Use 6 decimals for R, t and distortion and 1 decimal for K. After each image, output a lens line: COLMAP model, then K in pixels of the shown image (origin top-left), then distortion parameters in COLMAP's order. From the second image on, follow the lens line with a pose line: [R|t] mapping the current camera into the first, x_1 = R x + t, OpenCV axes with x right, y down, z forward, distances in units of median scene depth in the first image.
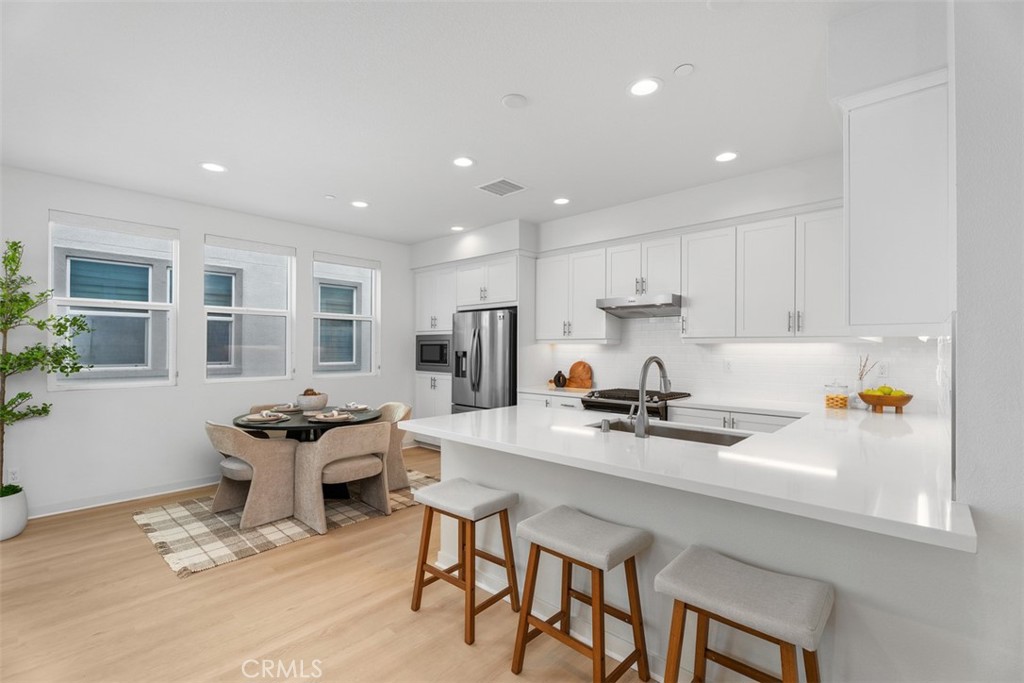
lens RADIAL K [[457.3, 0, 514.5], [0, 457.3, 346.1], [0, 0, 1]] dist [-0.000350, -0.000568]
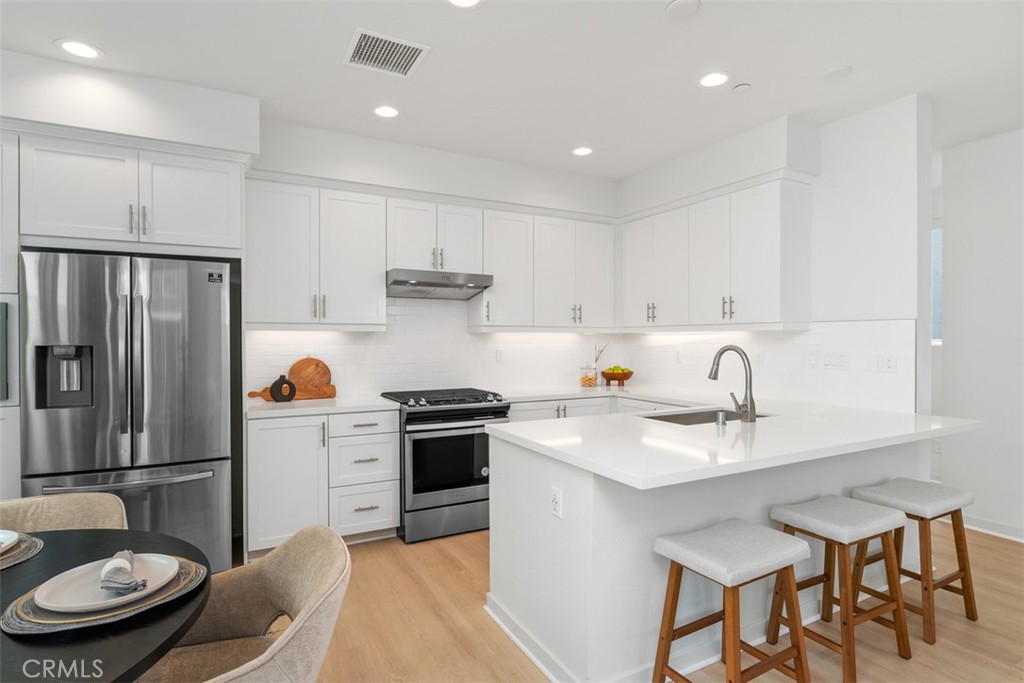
lens RADIAL K [[522.6, 0, 507.9], [0, 522.6, 343.0], [0, 0, 1]] dist [0.001041, 0.000006]
pose [[0.340531, -0.009138, 0.940189, -0.617295], [0.000076, 0.999953, 0.009691, 0.006449], [-0.940233, -0.003228, 0.340516, 0.662300]]
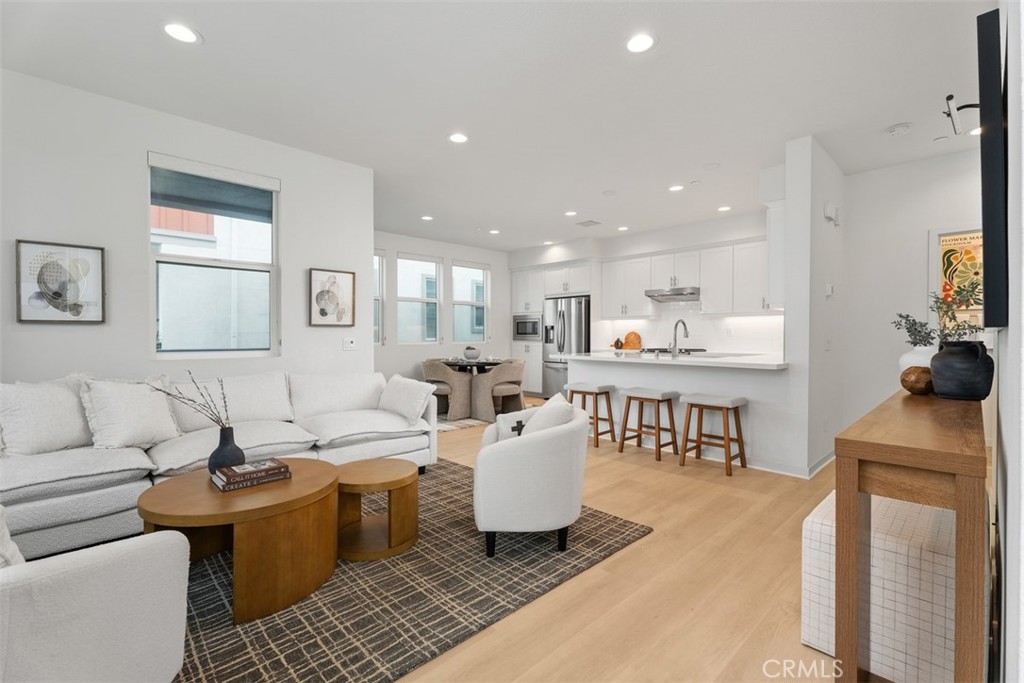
lens RADIAL K [[461.9, 0, 512.0], [0, 461.9, 341.5], [0, 0, 1]] dist [-0.001247, -0.000176]
pose [[0.997841, -0.001579, -0.065656, -0.202026], [0.002762, 0.999835, 0.017931, 0.050626], [0.065617, -0.018074, 0.997681, -0.716359]]
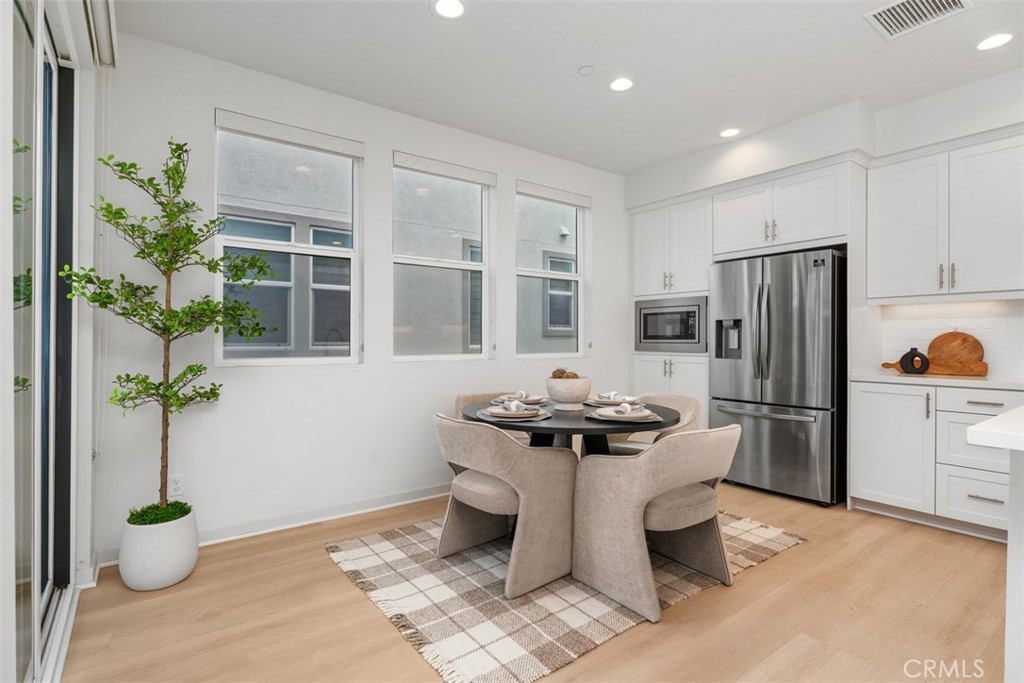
lens RADIAL K [[501.7, 0, 512.0], [0, 501.7, 341.5], [0, 0, 1]] dist [0.000610, 0.000337]
pose [[0.982462, -0.000389, -0.186462, -0.420738], [0.001396, 0.999985, 0.005269, 0.056244], [0.186457, -0.005437, 0.982448, 0.320508]]
